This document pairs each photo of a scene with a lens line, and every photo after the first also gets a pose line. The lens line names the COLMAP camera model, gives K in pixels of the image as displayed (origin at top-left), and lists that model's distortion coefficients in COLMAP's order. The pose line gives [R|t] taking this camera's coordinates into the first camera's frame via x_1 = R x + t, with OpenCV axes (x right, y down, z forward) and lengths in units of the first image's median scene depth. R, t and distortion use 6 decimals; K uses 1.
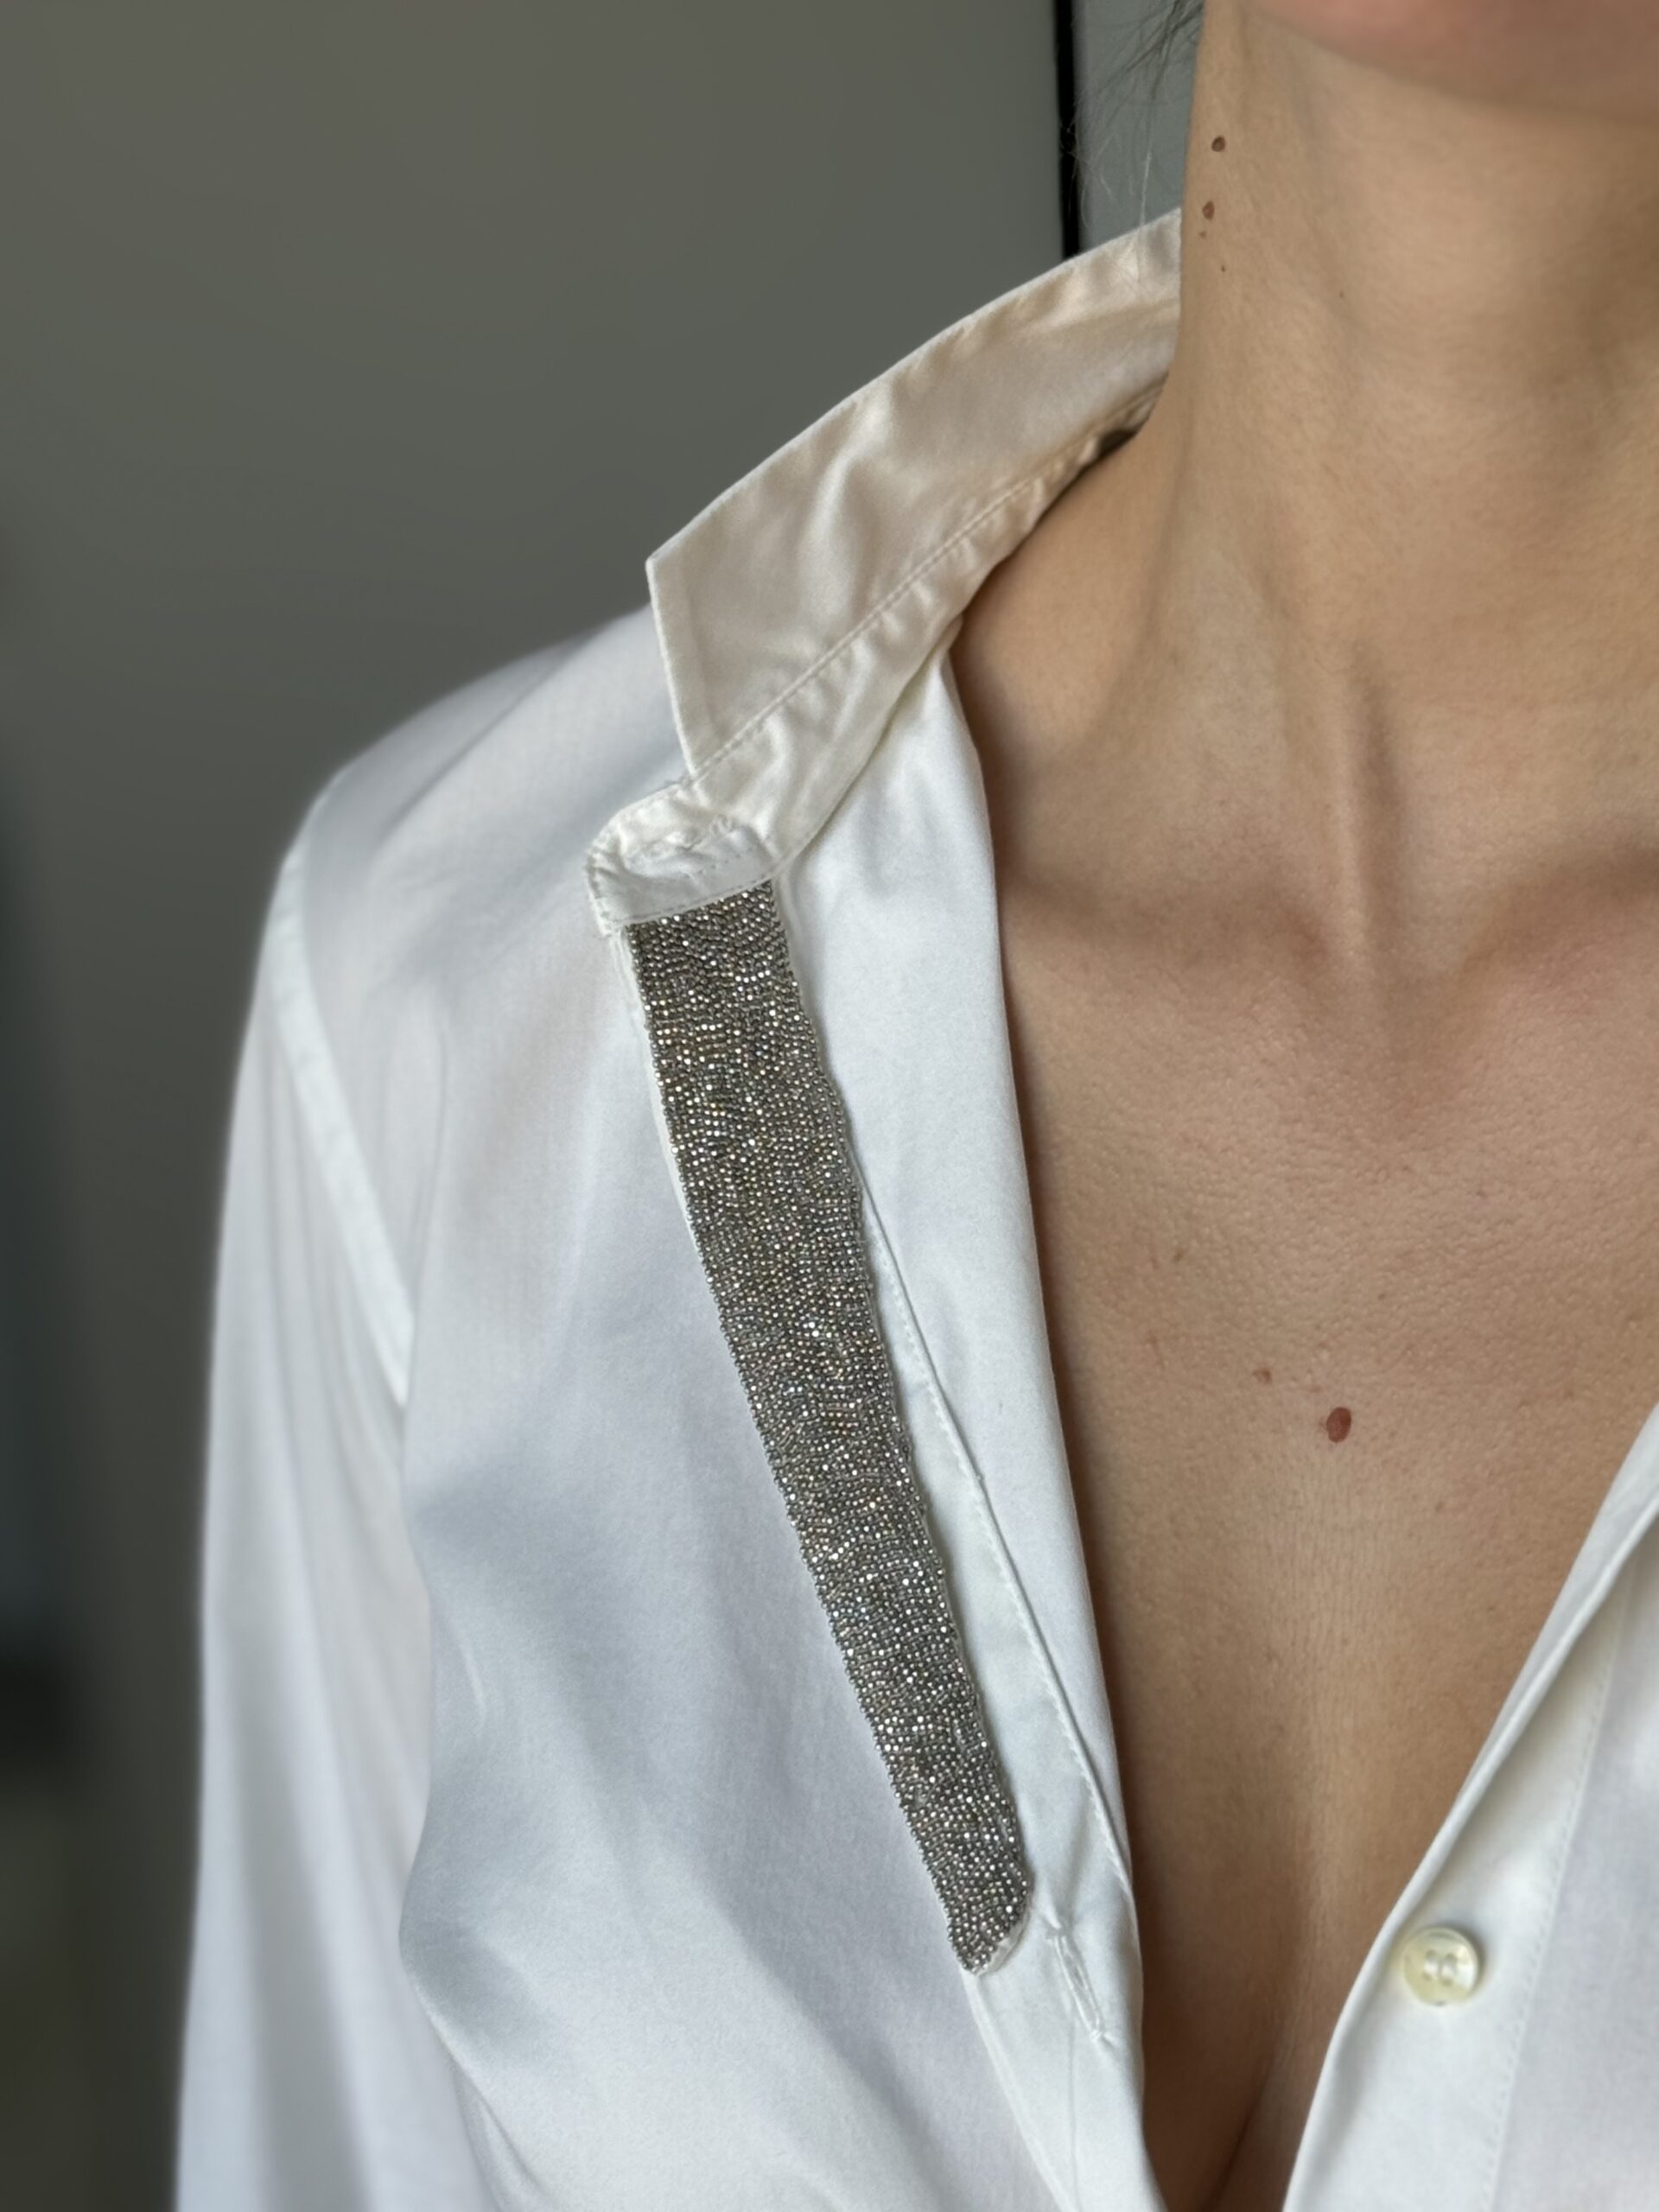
lens RADIAL K [[4783.2, 0, 826.0], [0, 4783.2, 1107.1], [0, 0, 1]] dist [0.071830, 0.000000]
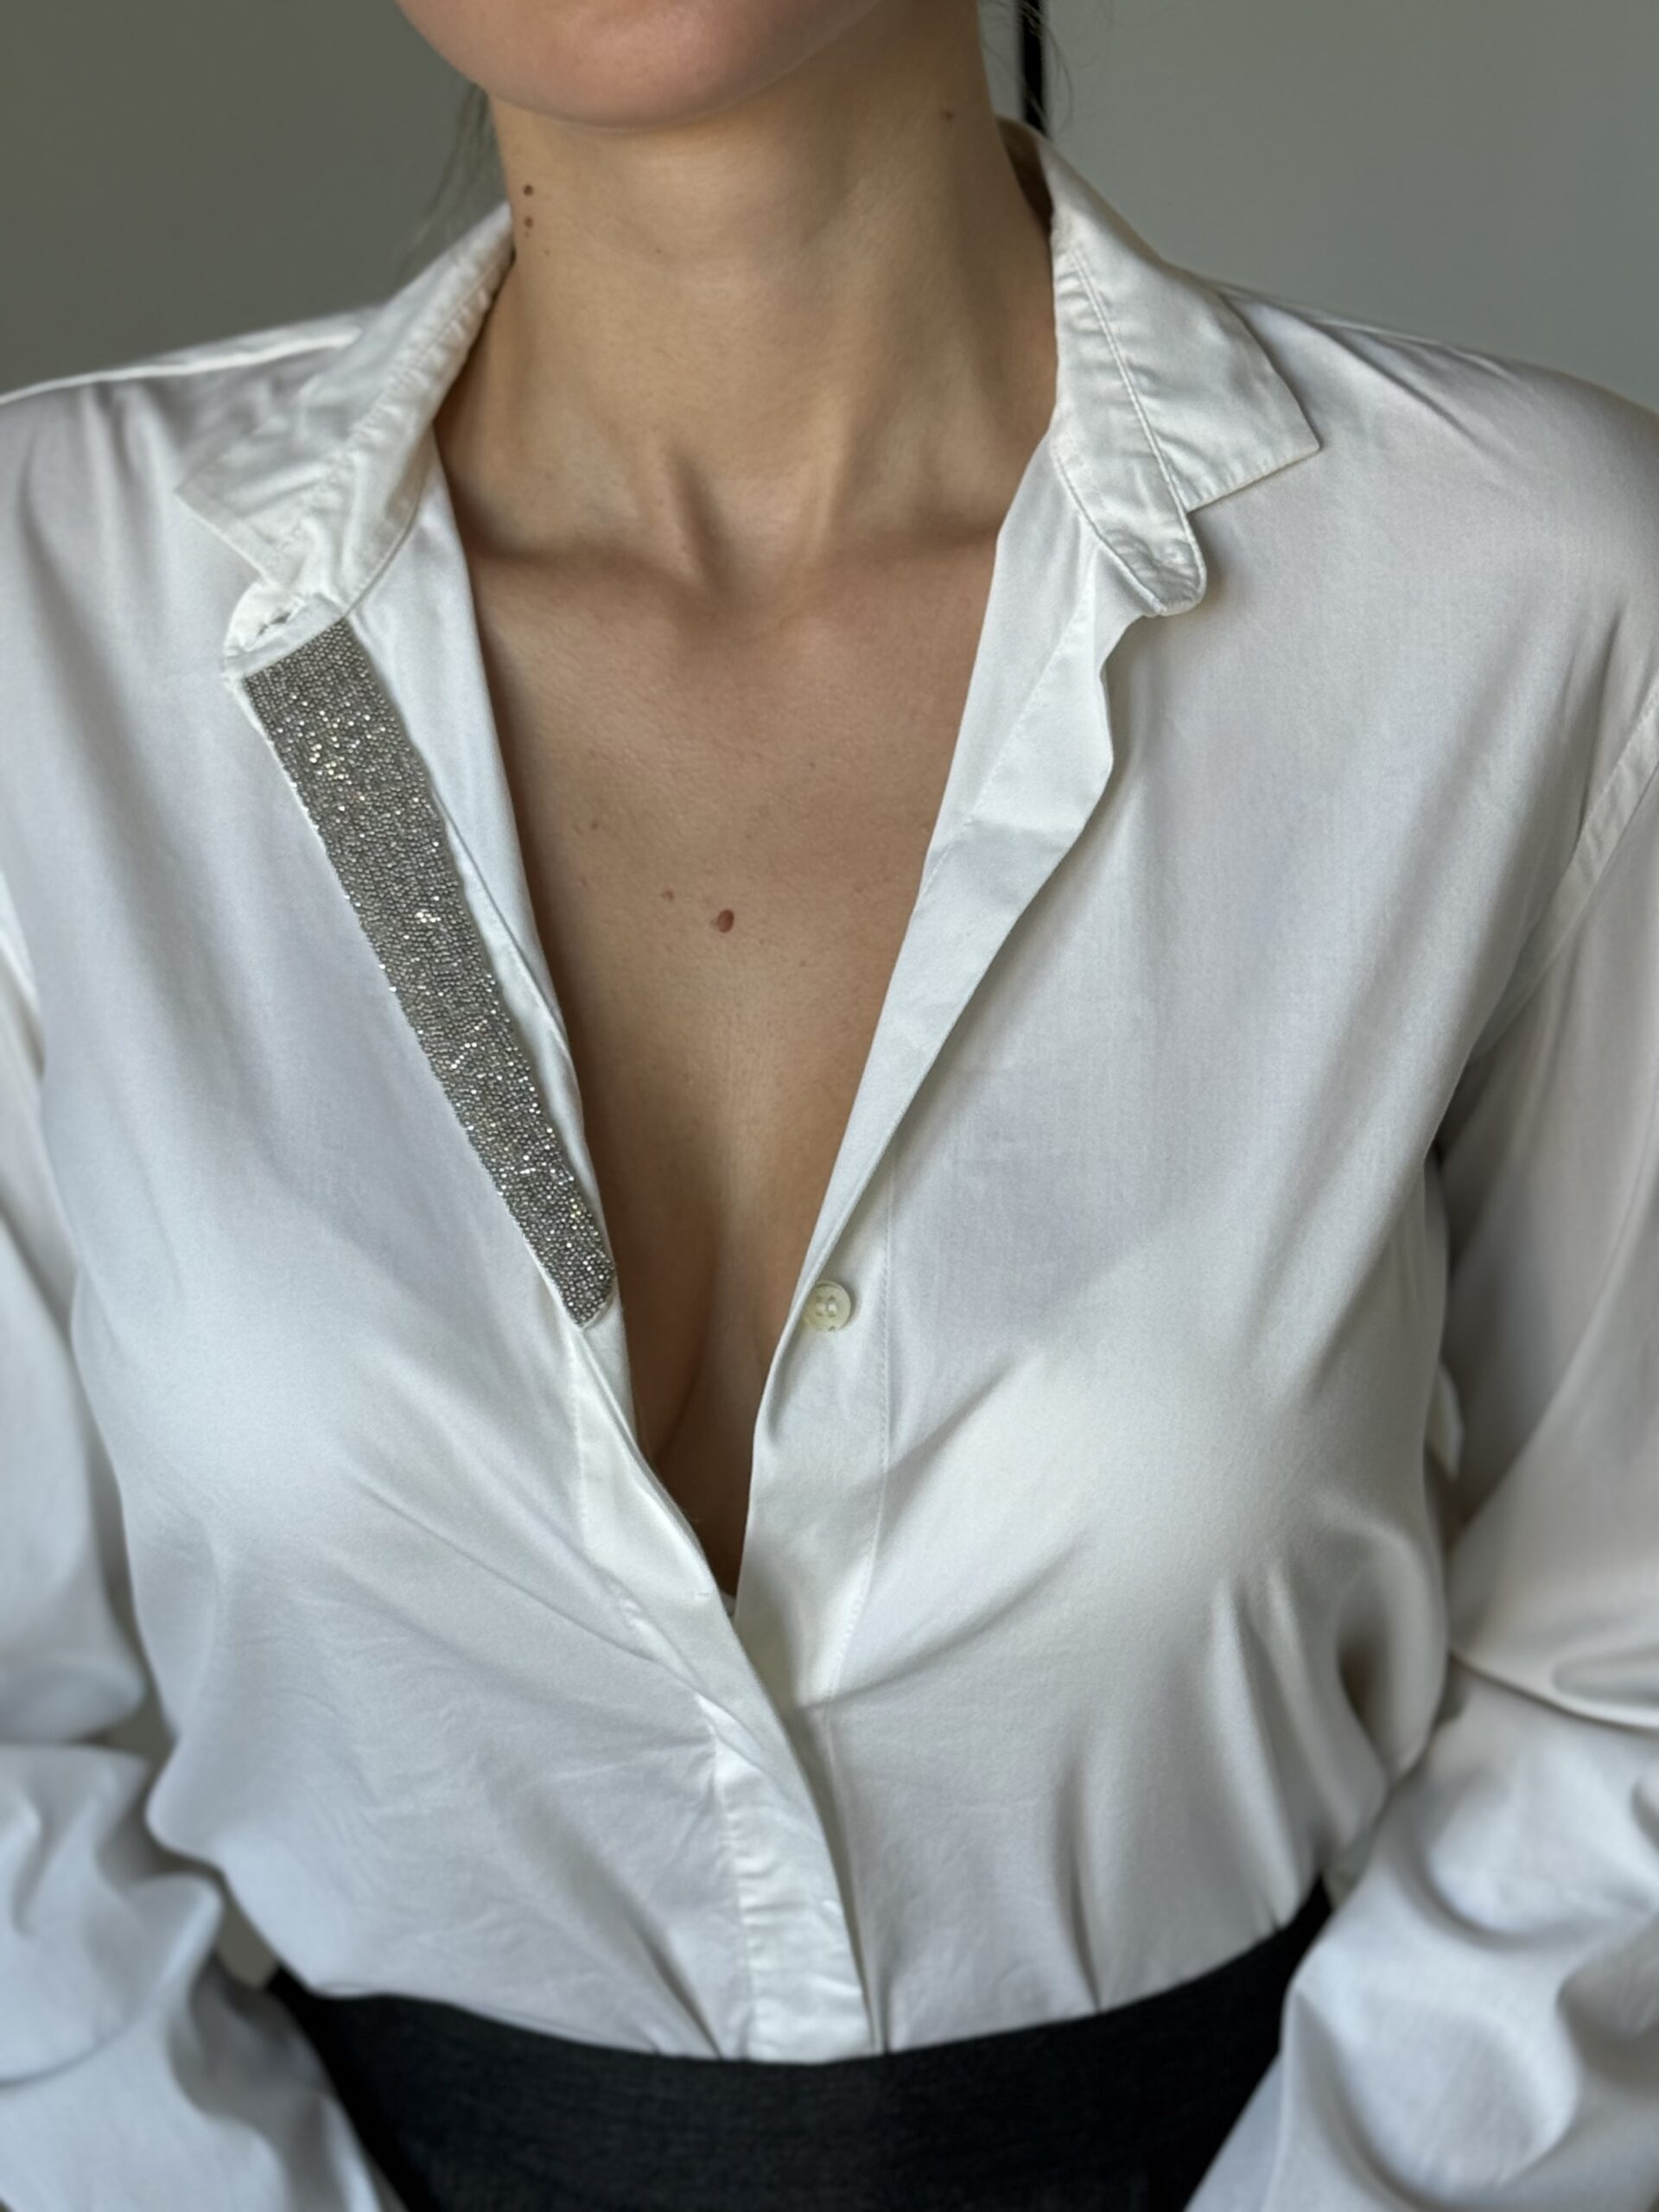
lens RADIAL K [[4783.2, 0, 832.7], [0, 4783.2, 1100.3], [0, 0, 1]] dist [0.071830, 0.000000]
pose [[0.989209, -0.141186, 0.039133, 0.059899], [0.137889, 0.987451, 0.076987, 0.006545], [-0.049512, -0.070760, 0.996264, -0.490529]]
